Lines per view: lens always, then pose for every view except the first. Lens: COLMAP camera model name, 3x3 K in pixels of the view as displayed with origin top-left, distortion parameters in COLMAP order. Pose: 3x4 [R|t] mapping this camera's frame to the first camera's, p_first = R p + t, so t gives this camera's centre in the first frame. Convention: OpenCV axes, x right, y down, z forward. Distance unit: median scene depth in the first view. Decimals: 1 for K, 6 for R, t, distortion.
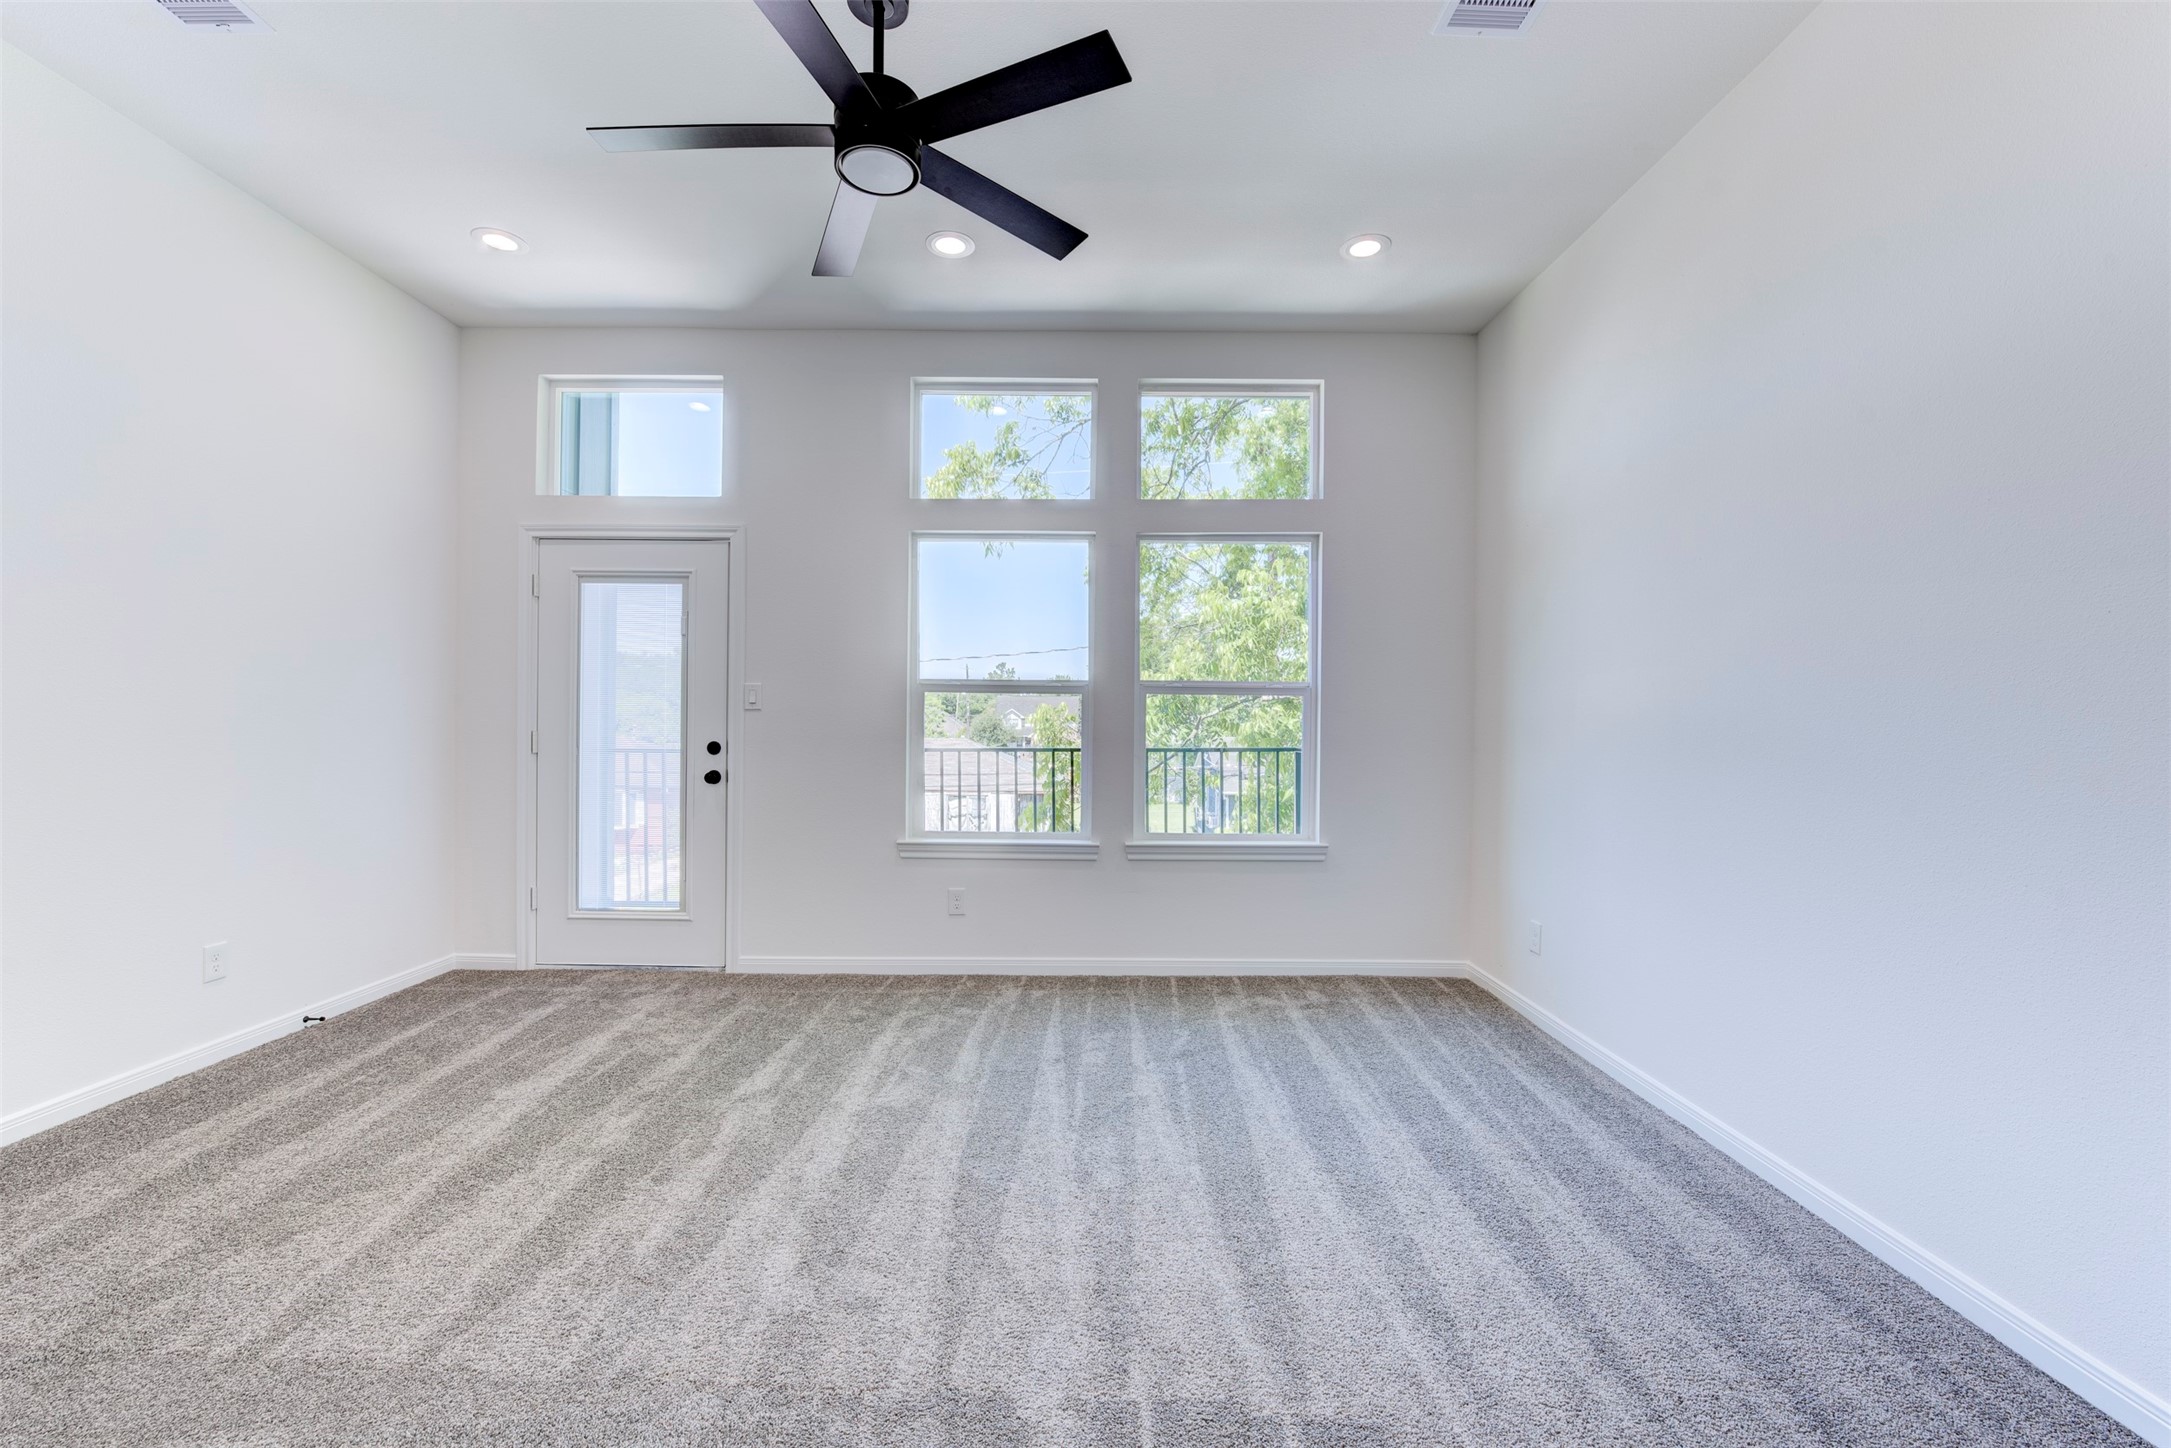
lens RADIAL K [[870.4, 0, 1085.1], [0, 870.4, 729.1], [0, 0, 1]] dist [-0.014711, -0.003037]
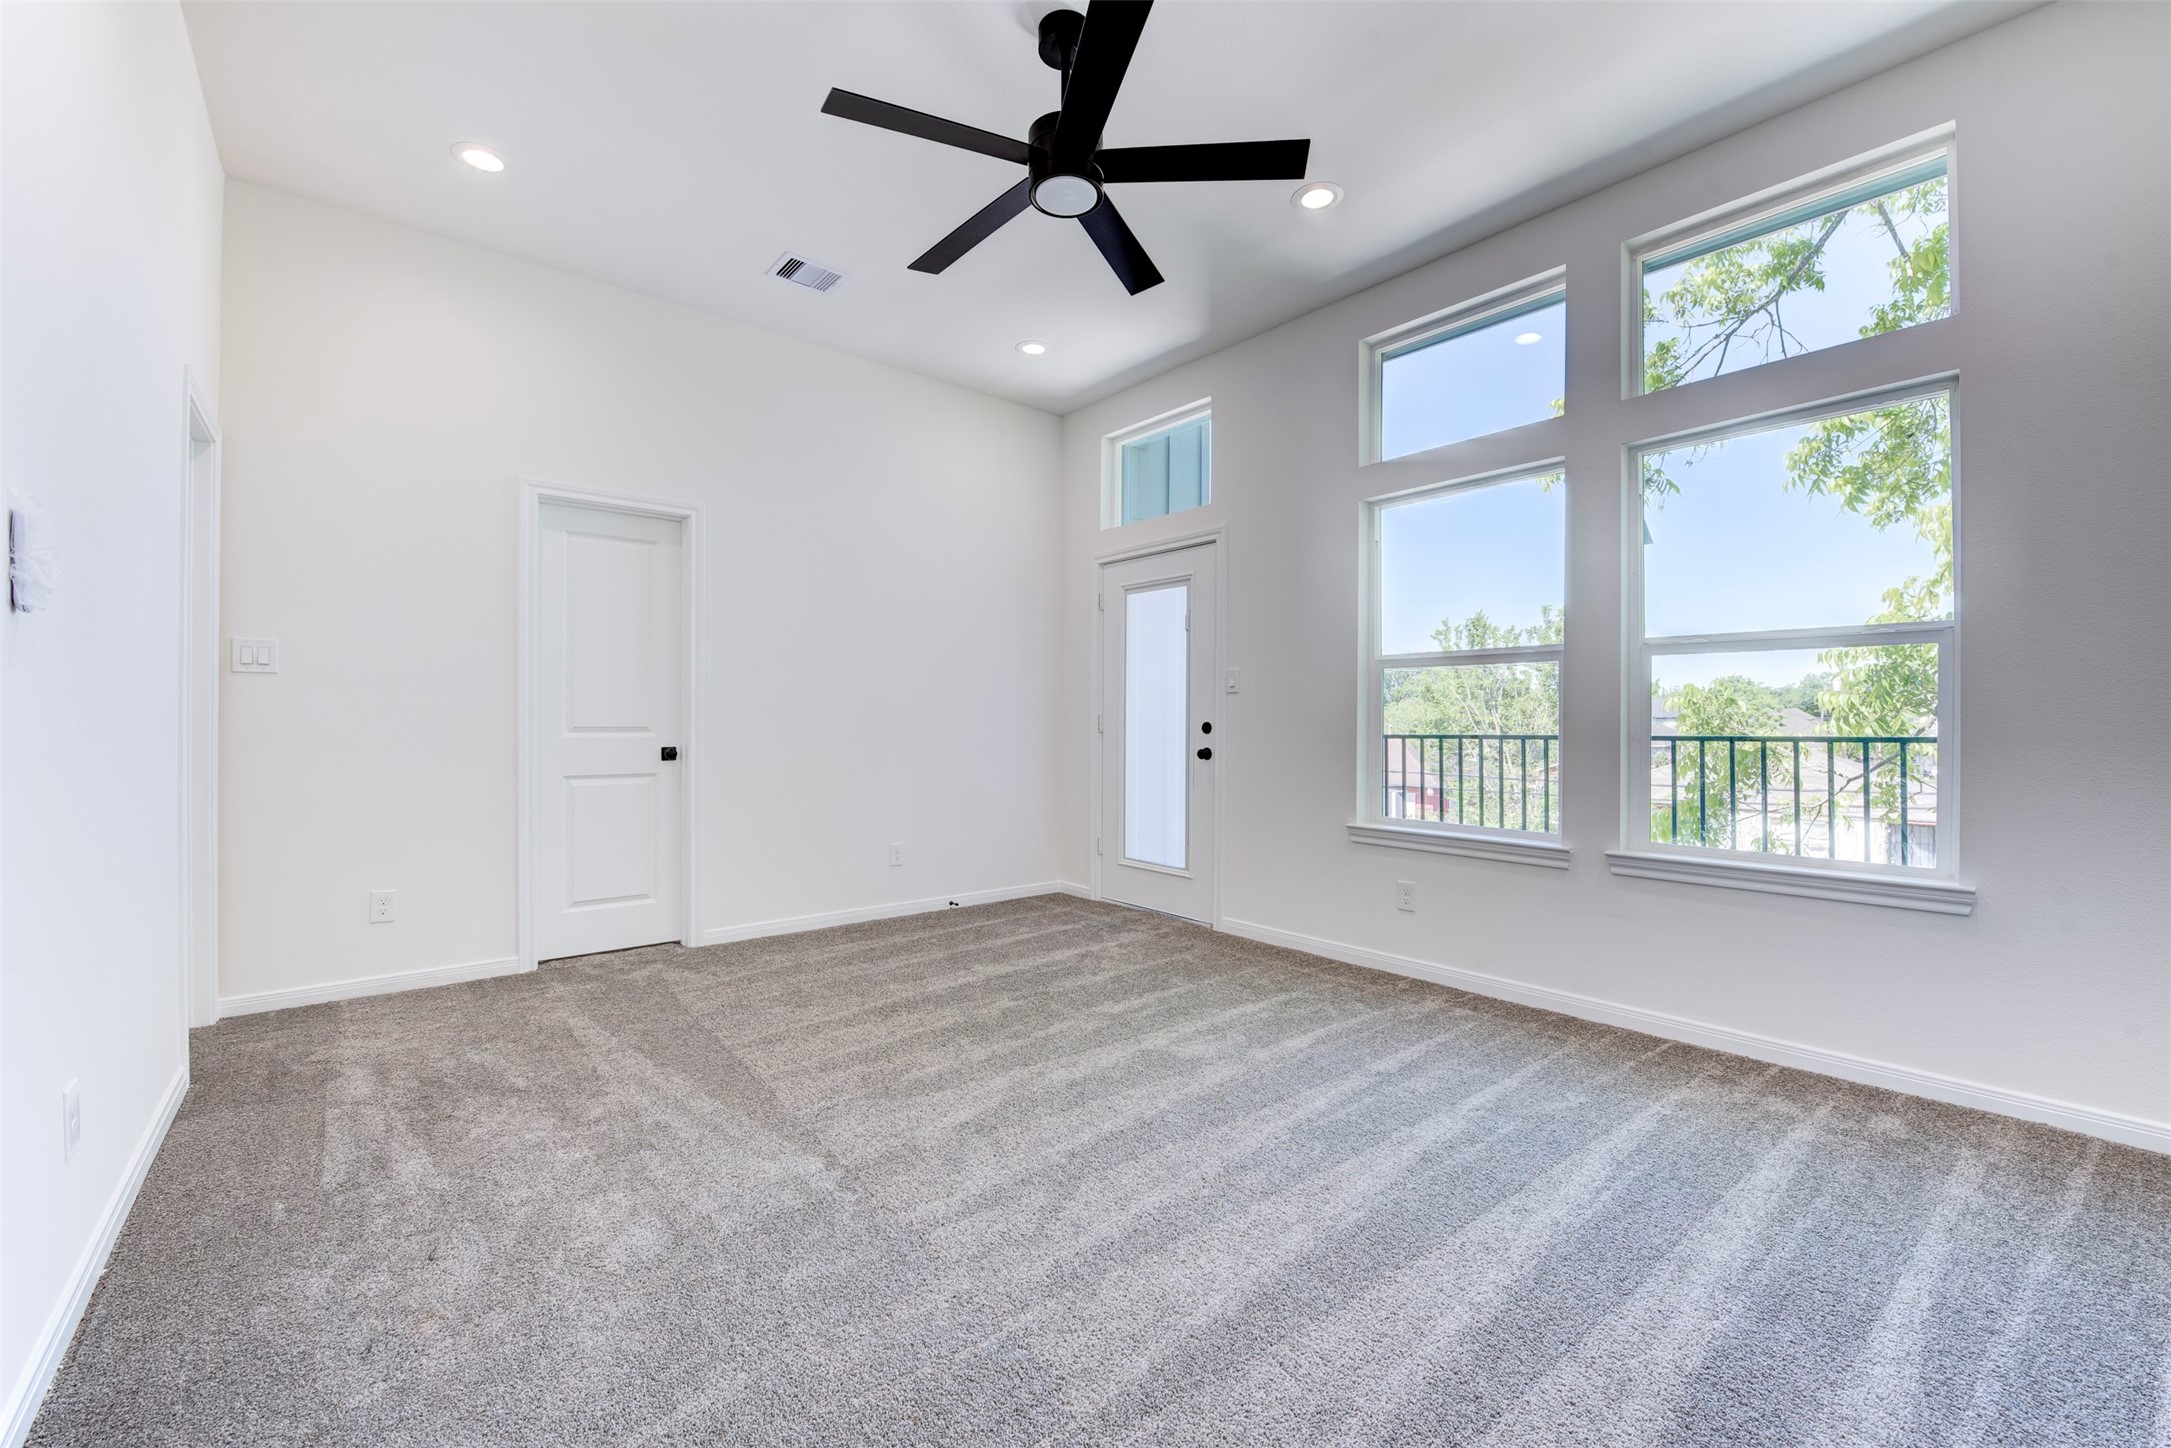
lens RADIAL K [[870.4, 0, 1080.6], [0, 870.4, 727.5], [0, 0, 1]] dist [-0.014711, -0.003037]
pose [[0.636814, -0.001182, -0.771016, 0.405049], [-0.005064, 0.999971, -0.005715, 0.034442], [0.771001, 0.007544, 0.636790, 0.186326]]
